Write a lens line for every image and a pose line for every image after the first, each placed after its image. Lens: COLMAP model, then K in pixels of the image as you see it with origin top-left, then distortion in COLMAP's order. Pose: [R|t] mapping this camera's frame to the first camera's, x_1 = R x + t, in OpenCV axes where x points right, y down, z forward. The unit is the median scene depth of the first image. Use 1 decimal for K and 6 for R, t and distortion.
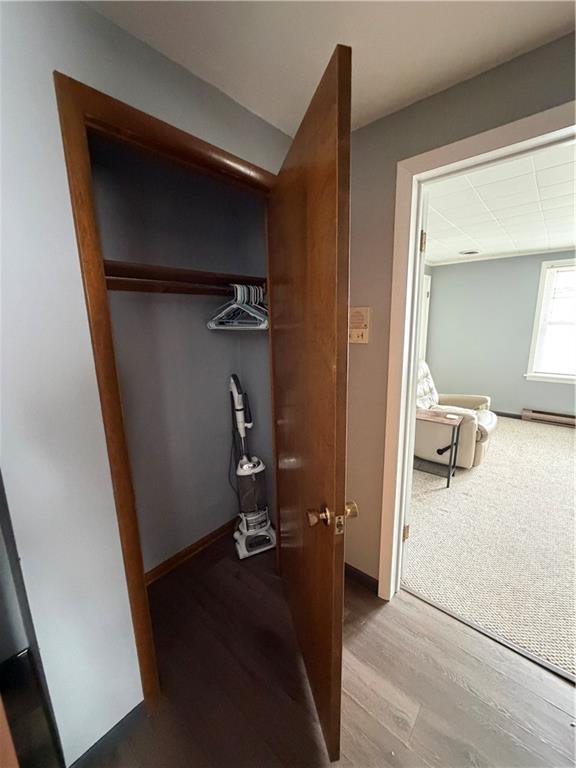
lens RADIAL K [[306.0, 0, 288.0], [0, 306.0, 384.0], [0, 0, 1]] dist [-0.000777, -0.000134]
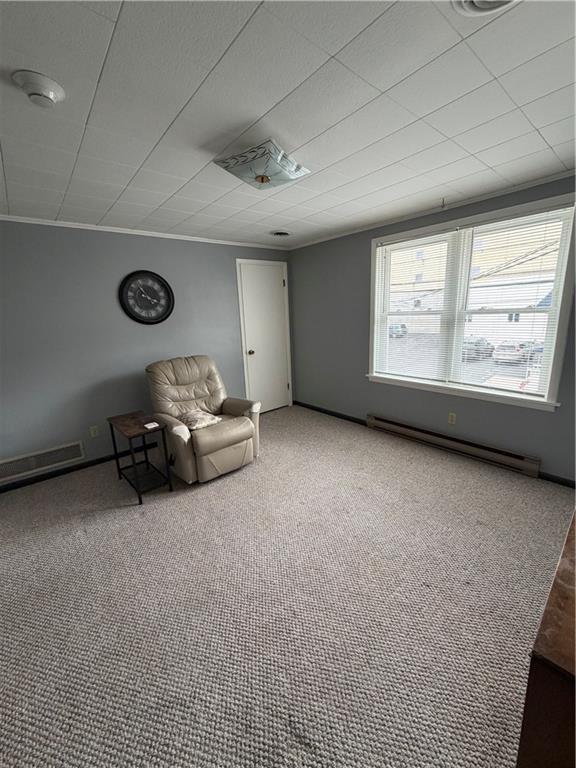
lens RADIAL K [[306.0, 0, 288.0], [0, 306.0, 384.0], [0, 0, 1]] dist [-0.000777, -0.000134]
pose [[0.987680, 0.016914, -0.155568, 0.825134], [-0.011876, 0.999376, 0.033255, -0.036698], [0.156033, -0.030998, 0.987265, 0.147439]]
